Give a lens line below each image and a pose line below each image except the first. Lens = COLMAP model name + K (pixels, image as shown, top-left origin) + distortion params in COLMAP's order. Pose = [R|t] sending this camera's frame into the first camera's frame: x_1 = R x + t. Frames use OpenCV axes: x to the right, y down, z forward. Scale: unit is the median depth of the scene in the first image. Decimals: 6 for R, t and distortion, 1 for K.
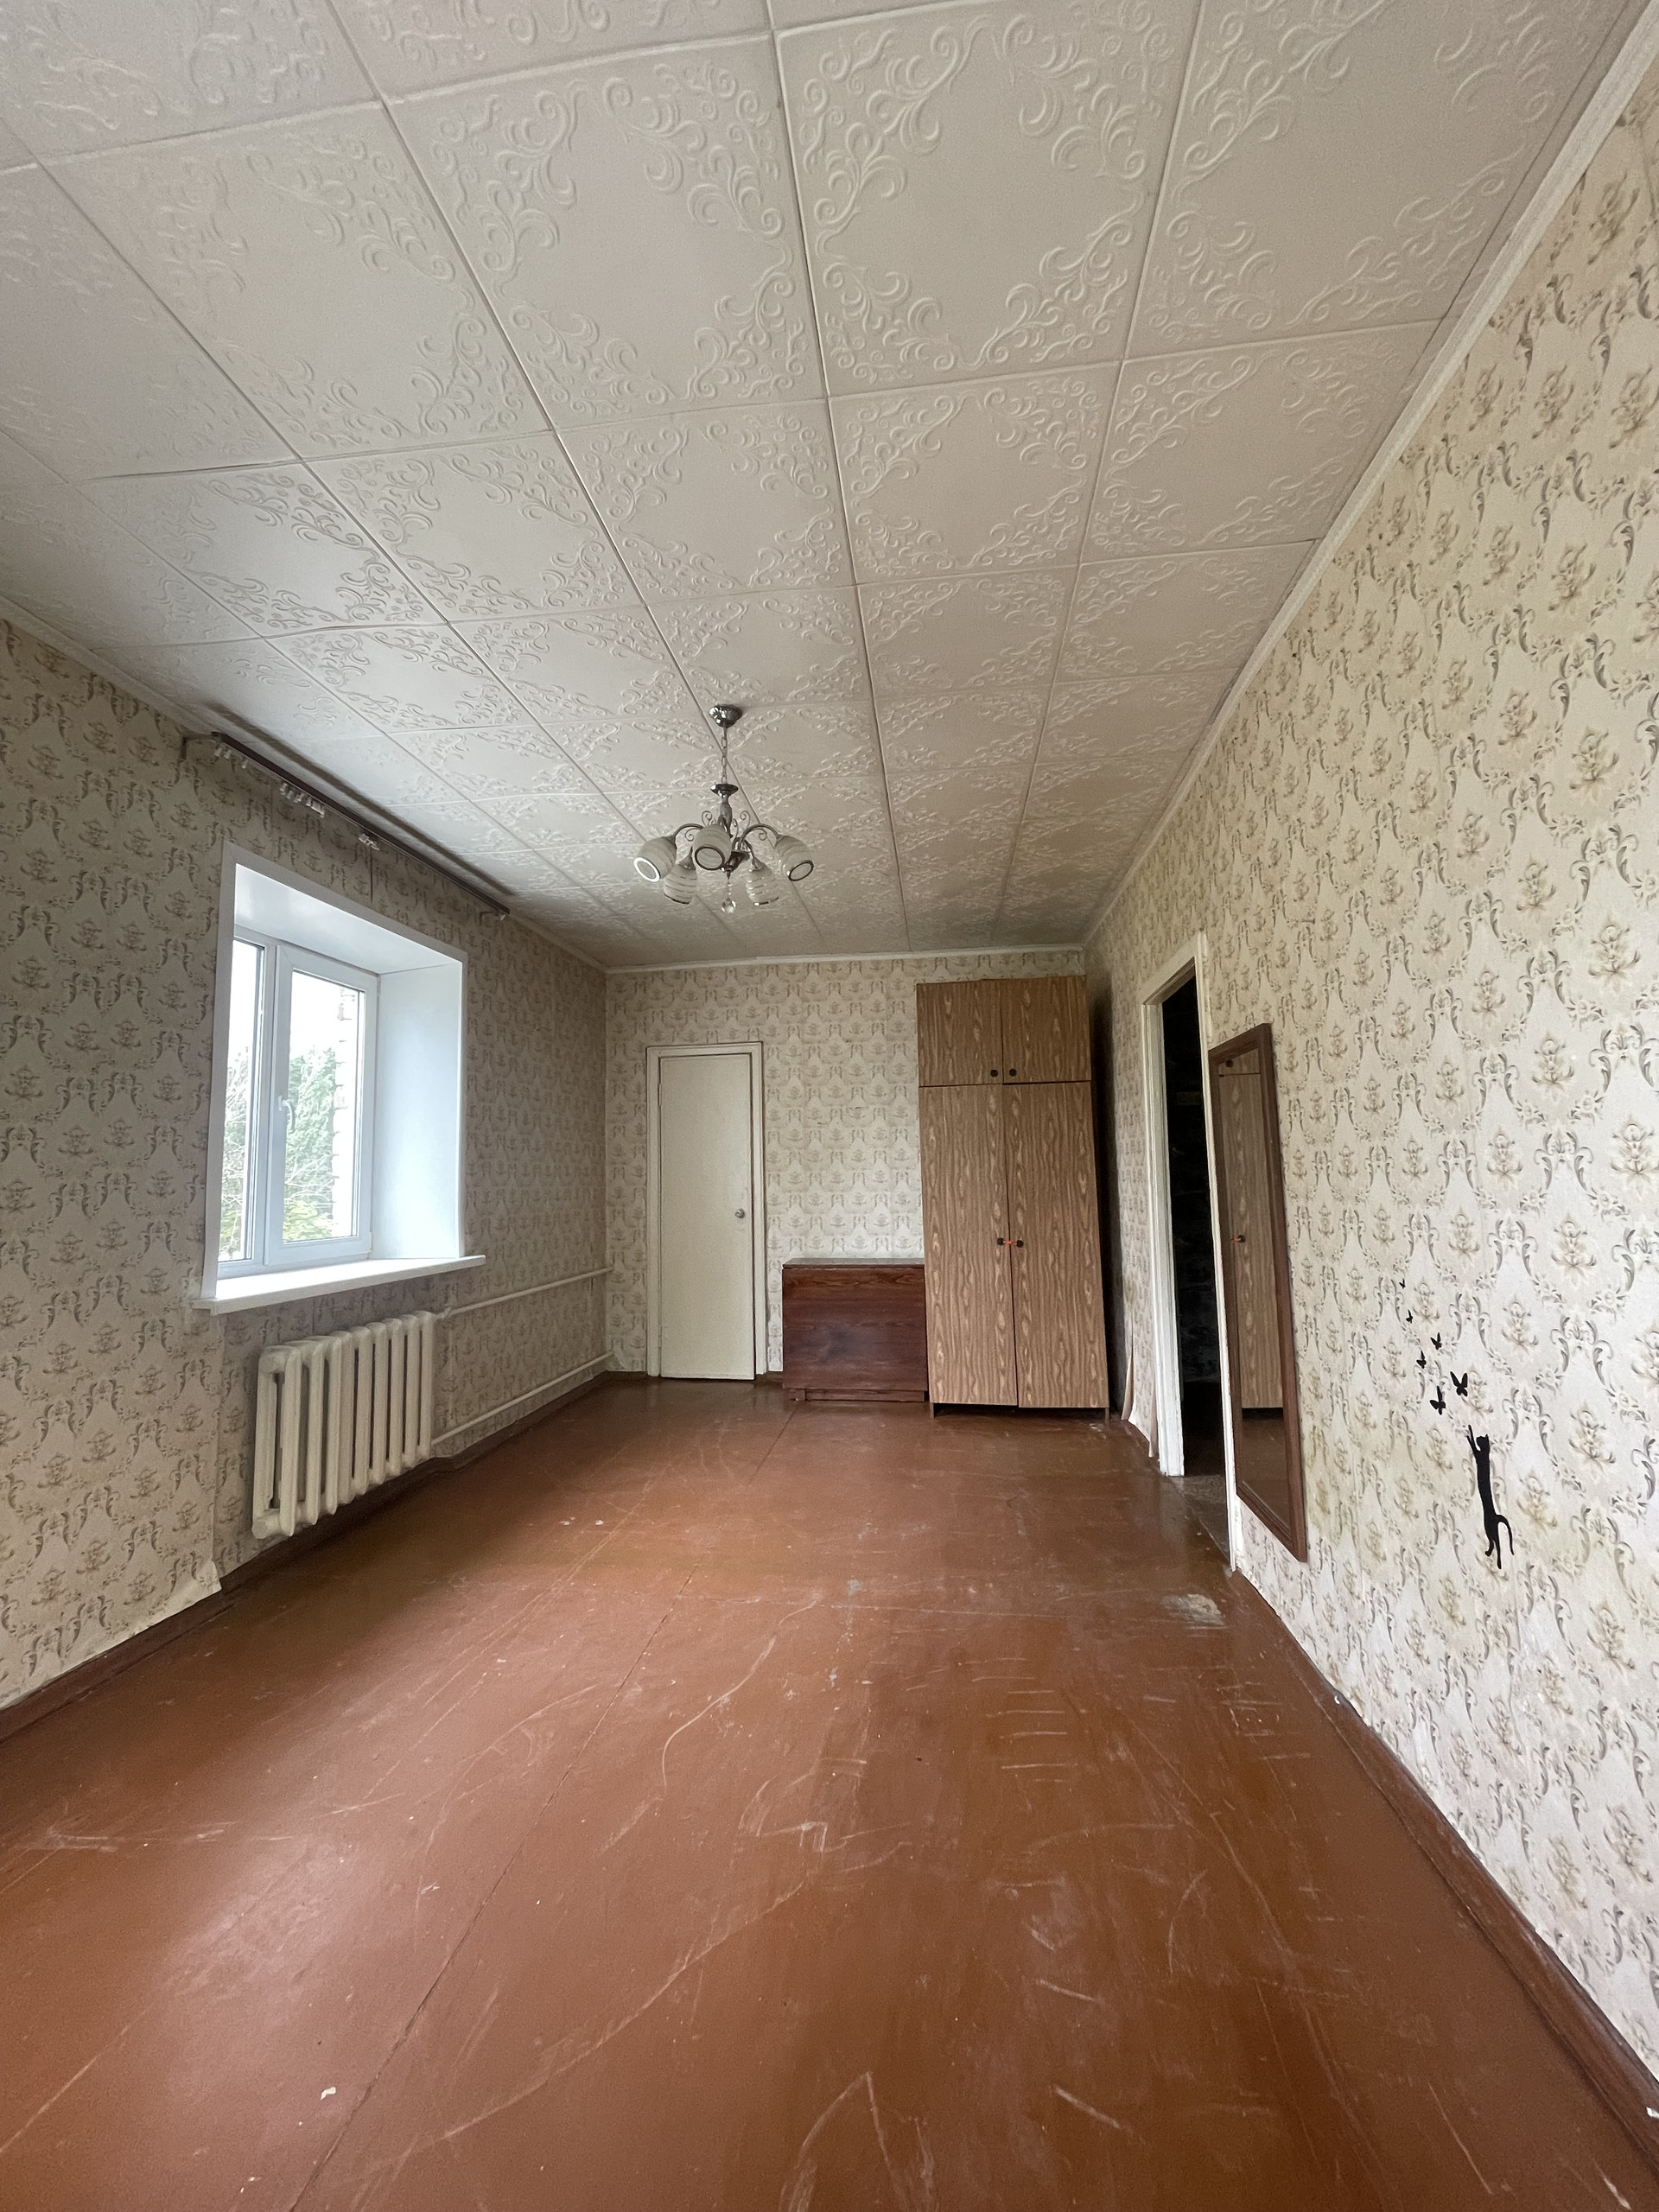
lens RADIAL K [[895.4, 0, 820.7], [0, 895.4, 1101.6], [0, 0, 1]] dist [0.015908, -0.009284]
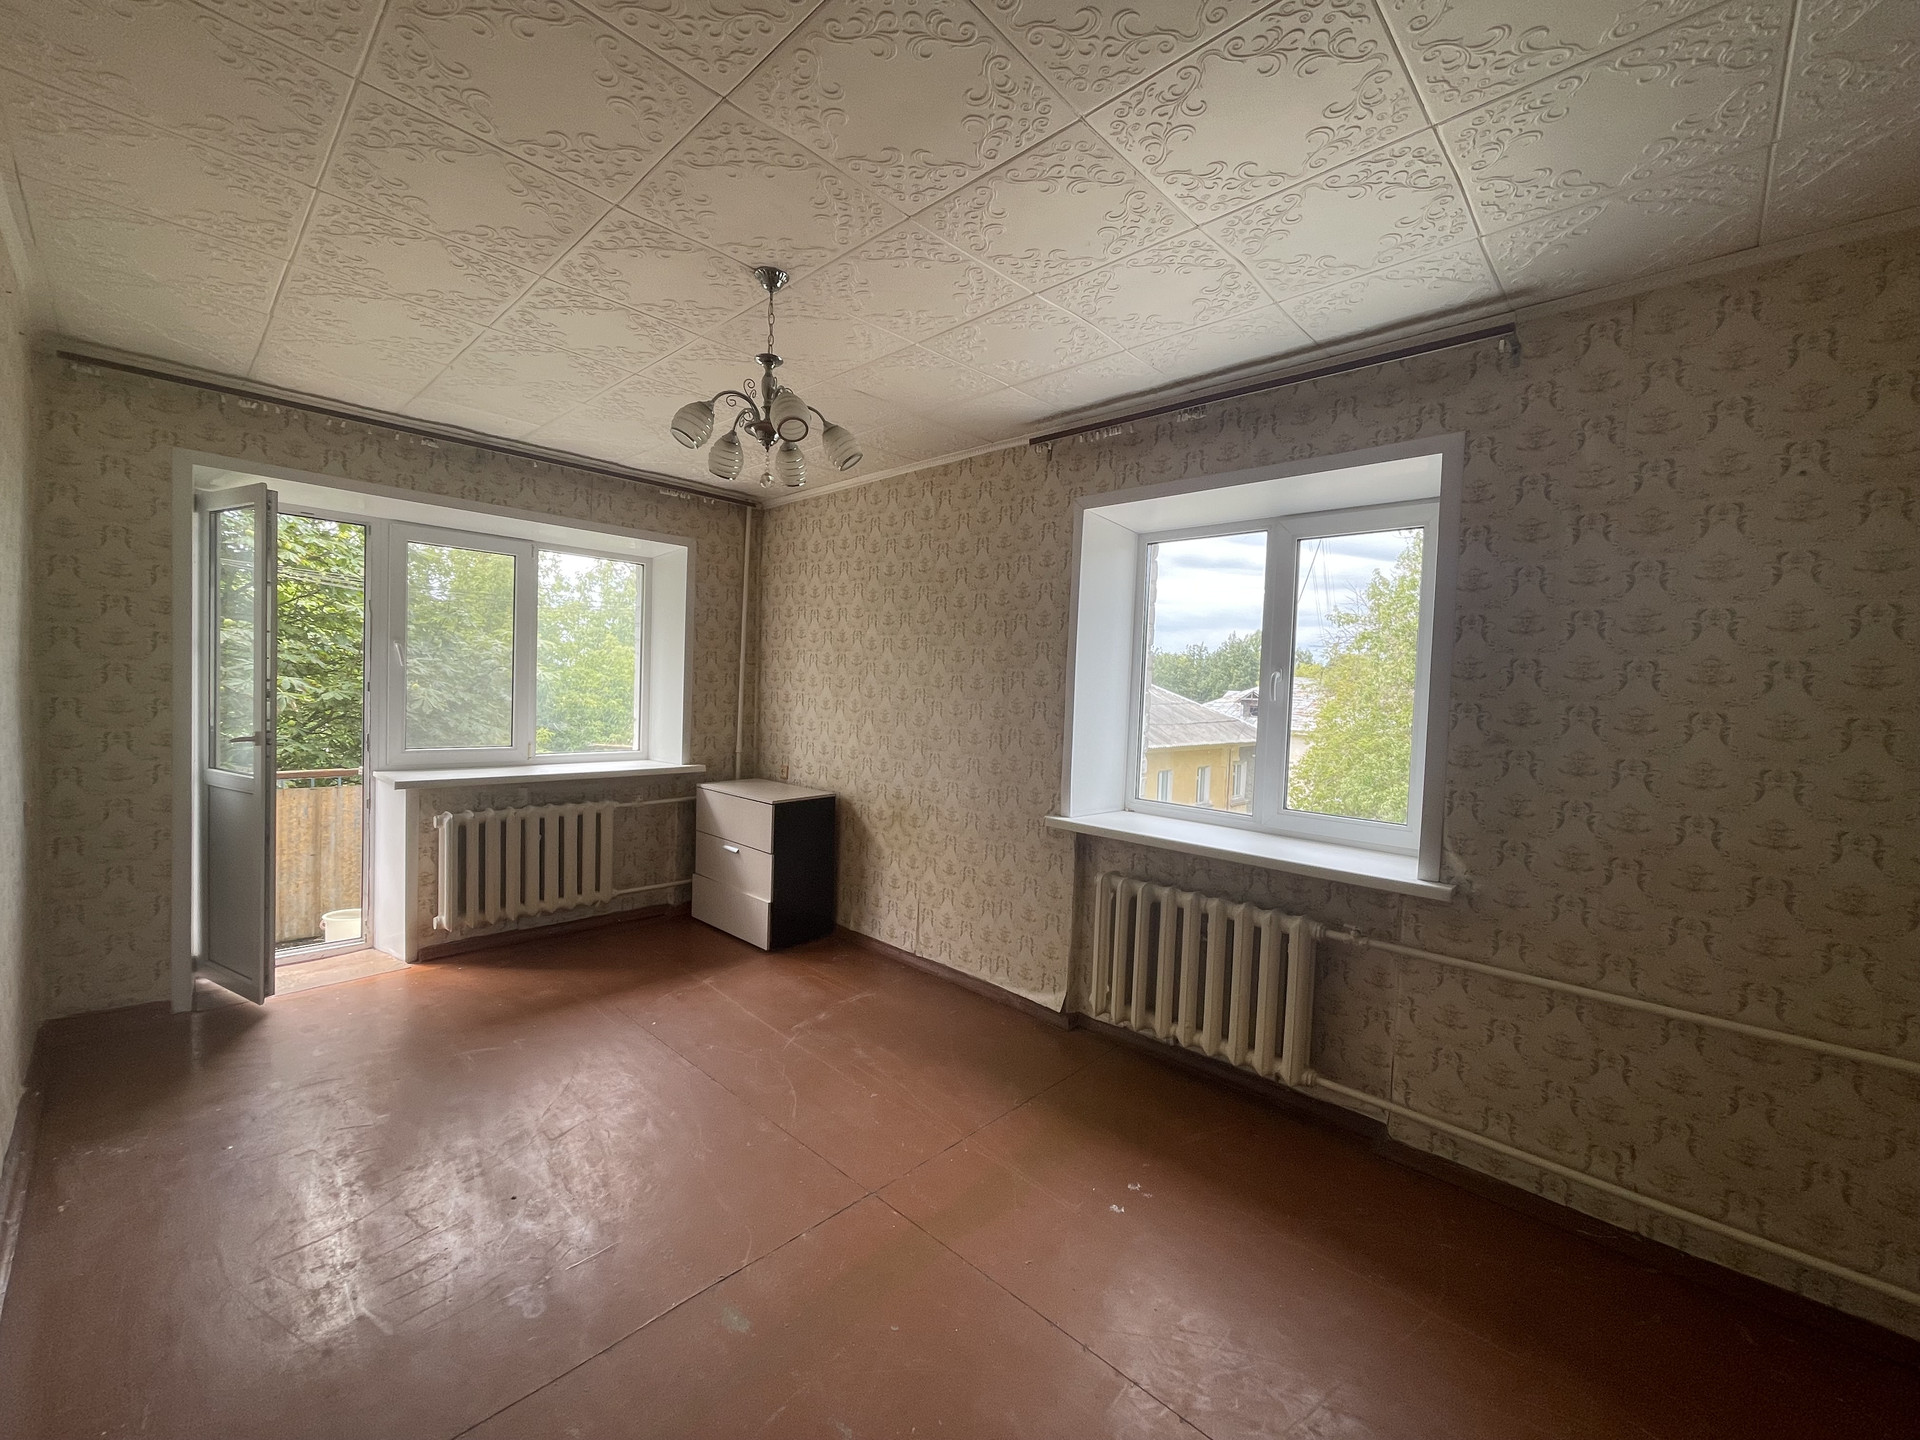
lens RADIAL K [[777.2, 0, 960.0], [0, 777.2, 720.0], [0, 0, 1]] dist [0.015908, -0.009284]
pose [[-0.579089, 0.027402, -0.814804, 0.442195], [0.041418, 0.999133, 0.004164, 0.043890], [0.814212, -0.031336, -0.579722, 1.539744]]
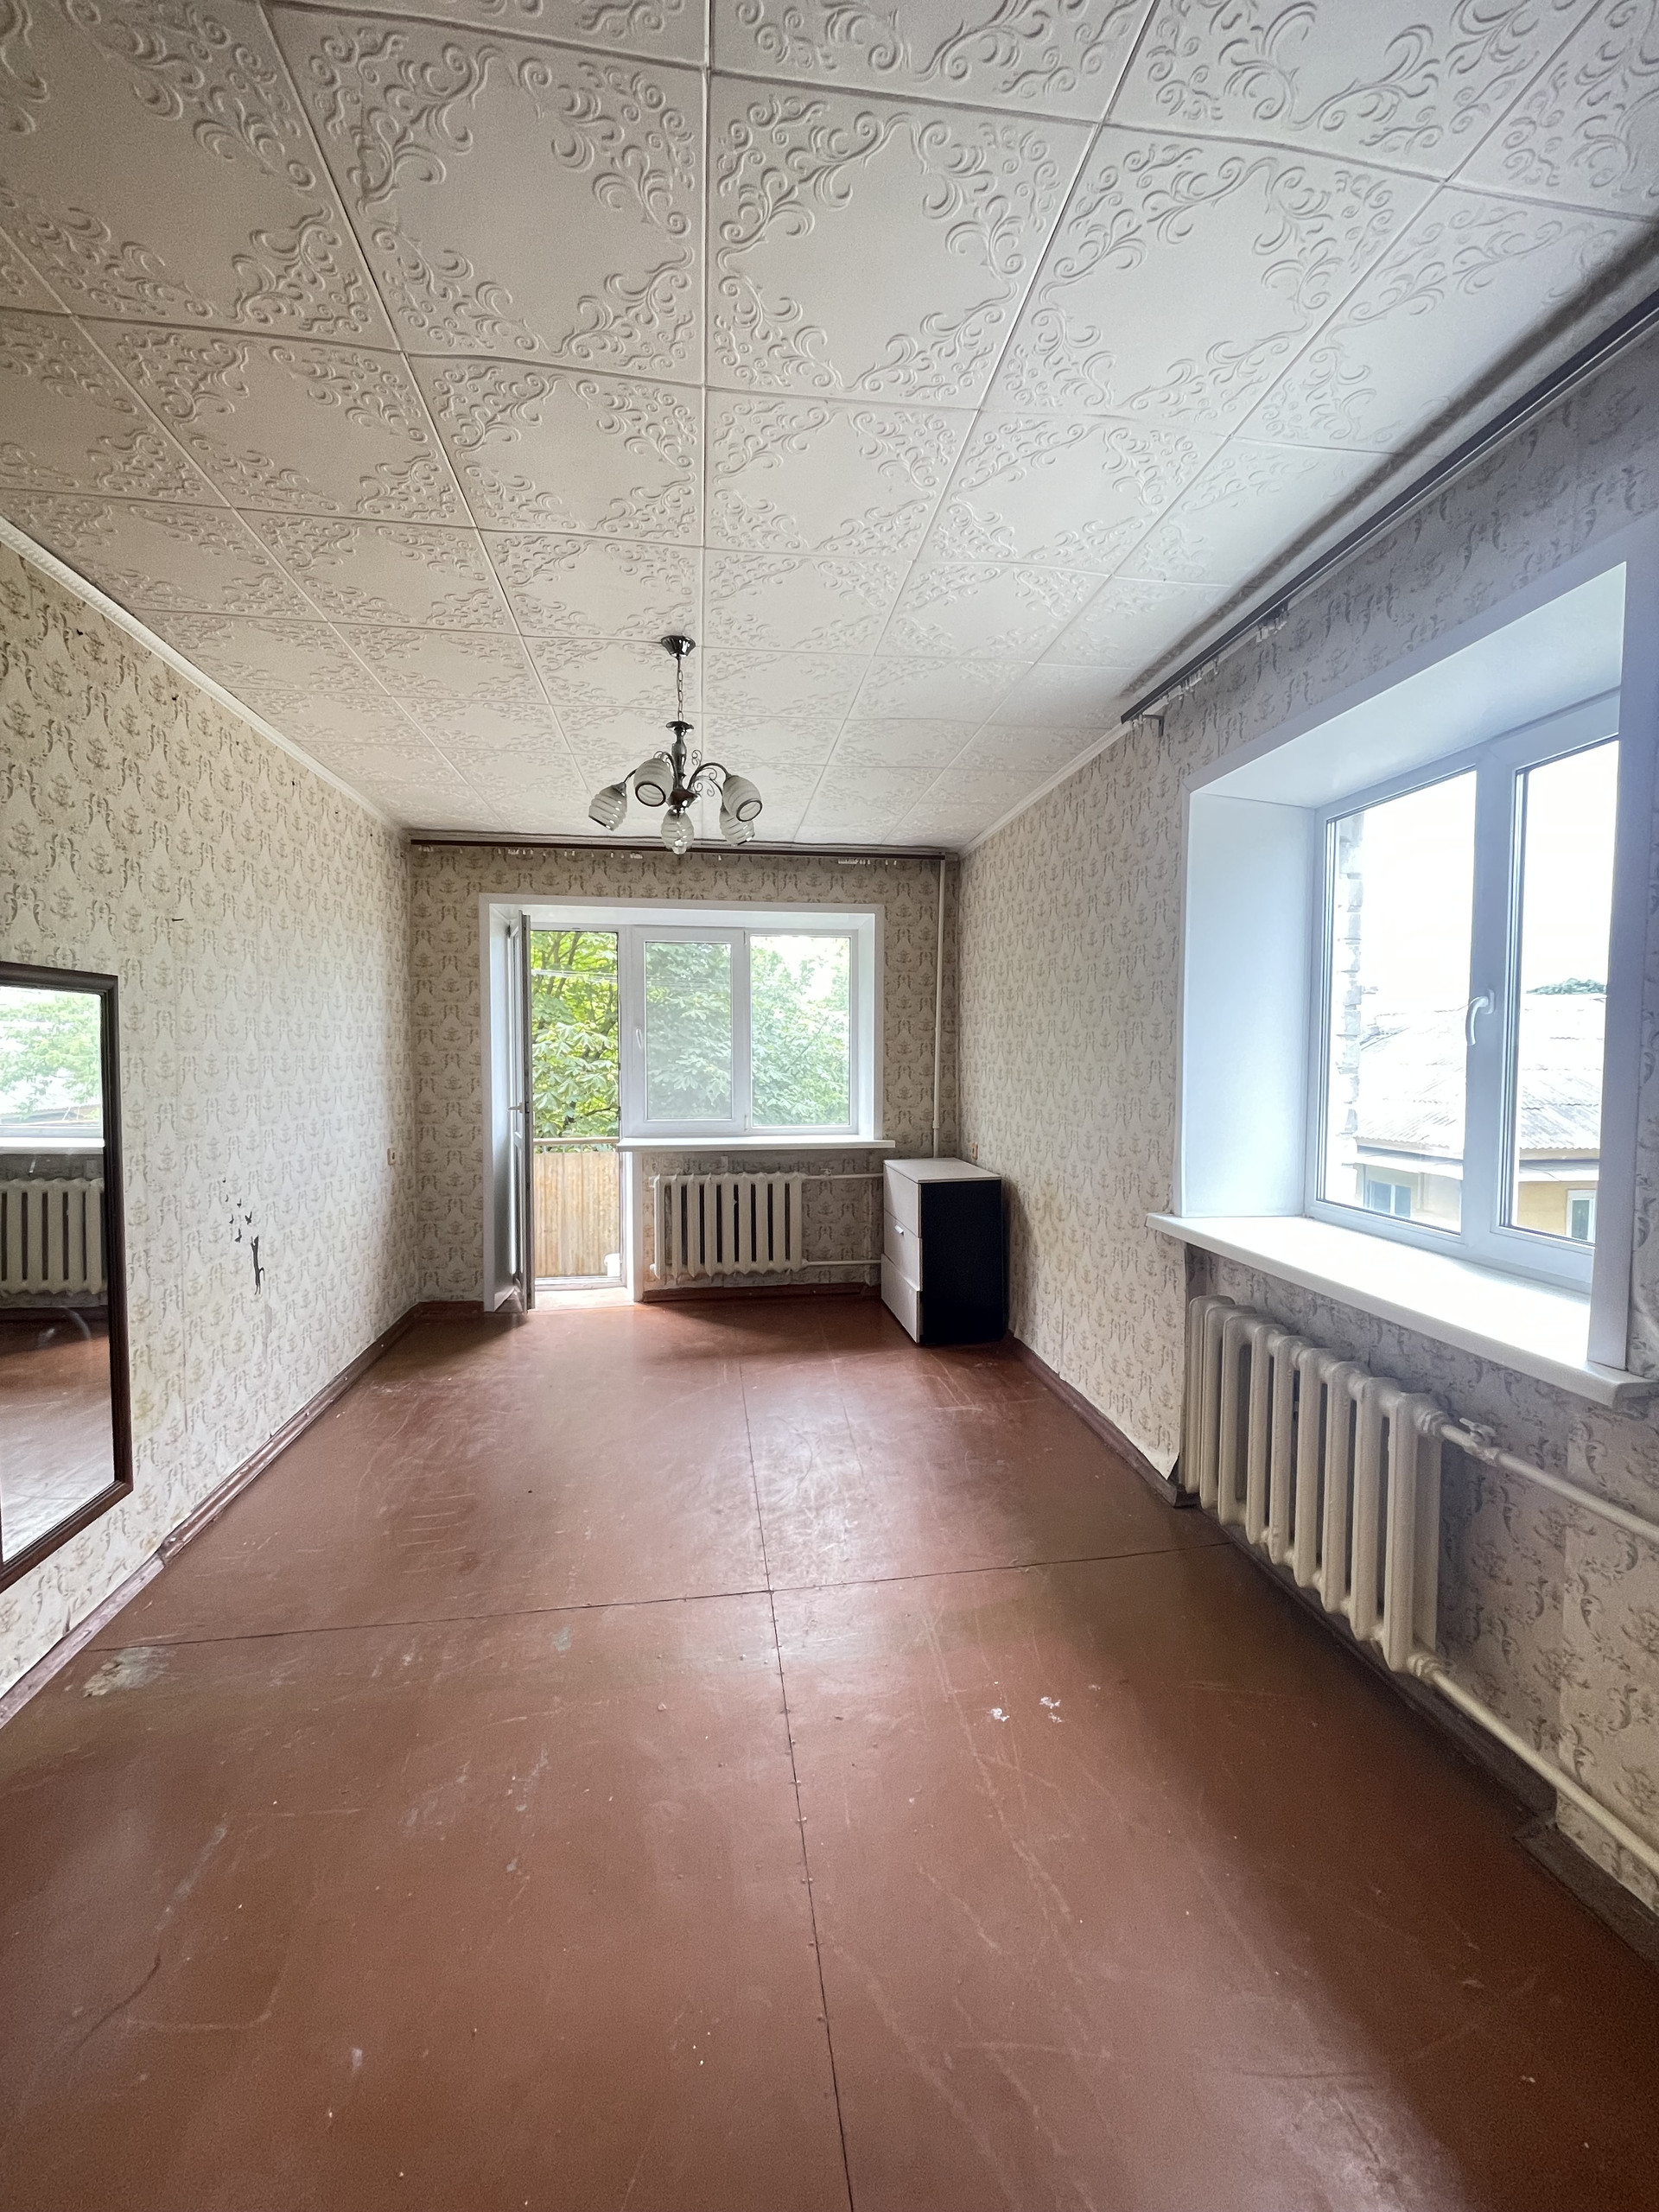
lens RADIAL K [[899.5, 0, 837.6], [0, 899.5, 1098.6], [0, 0, 1]] dist [0.028046, -0.009548]
pose [[-0.956849, 0.028223, -0.289211, 0.023782], [0.037958, 0.998884, -0.028107, 0.087411], [0.288095, -0.037872, -0.956853, 1.853598]]
